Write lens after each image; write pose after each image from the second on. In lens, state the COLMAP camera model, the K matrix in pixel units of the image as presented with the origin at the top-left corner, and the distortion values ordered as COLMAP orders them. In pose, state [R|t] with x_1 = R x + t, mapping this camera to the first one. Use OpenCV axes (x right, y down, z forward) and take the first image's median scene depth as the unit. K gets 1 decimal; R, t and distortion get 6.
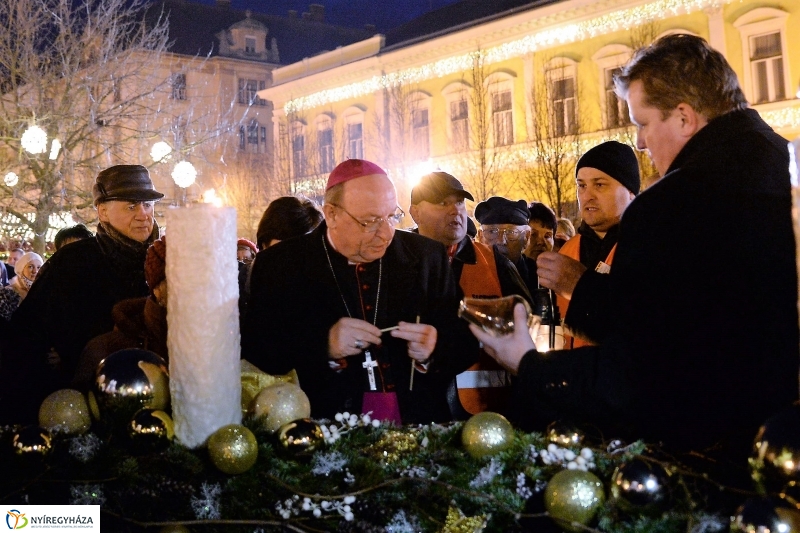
lens RADIAL K [[989.2, 0, 290.7], [0, 989.2, 184.3], [0, 0, 1]] dist [-0.095502, 0.081376]
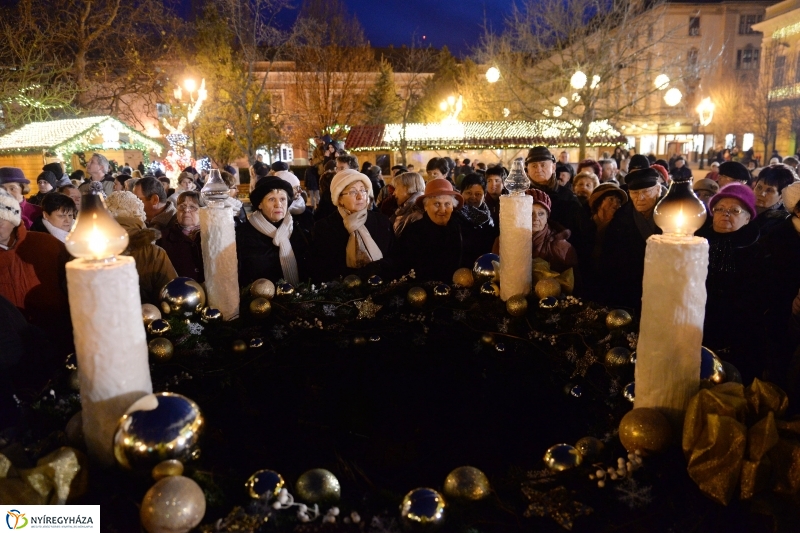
lens RADIAL K [[563.2, 0, 399.9], [0, 563.2, 265.0], [0, 0, 1]] dist [-0.103824, 0.083800]
pose [[0.829272, 0.115318, -0.546819, 0.378898], [0.051350, 0.958615, 0.280035, -0.183659], [0.556482, -0.260304, 0.789031, -0.150602]]
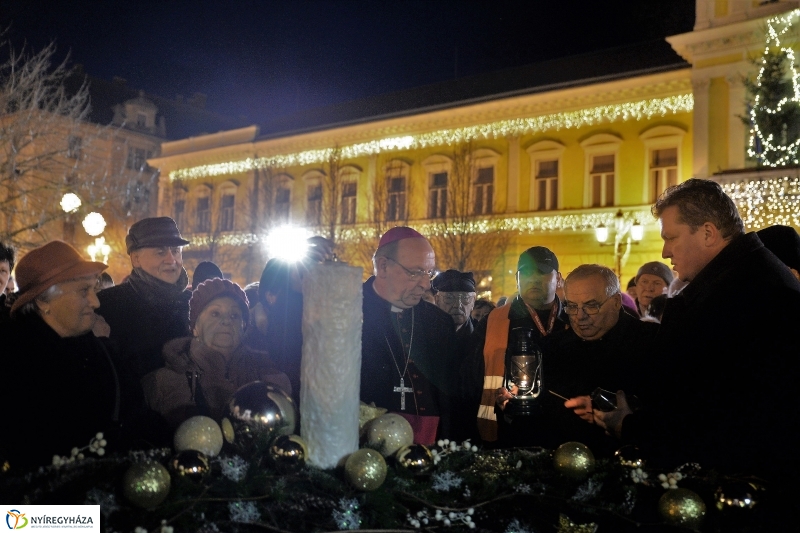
lens RADIAL K [[782.5, 0, 400.7], [0, 782.5, 267.0], [0, 0, 1]] dist [-0.036368, 0.130980]
pose [[0.951932, 0.076008, 0.296729, -0.286974], [-0.082795, 0.996513, 0.010355, 0.008754], [-0.294908, -0.034425, 0.954905, 0.077080]]
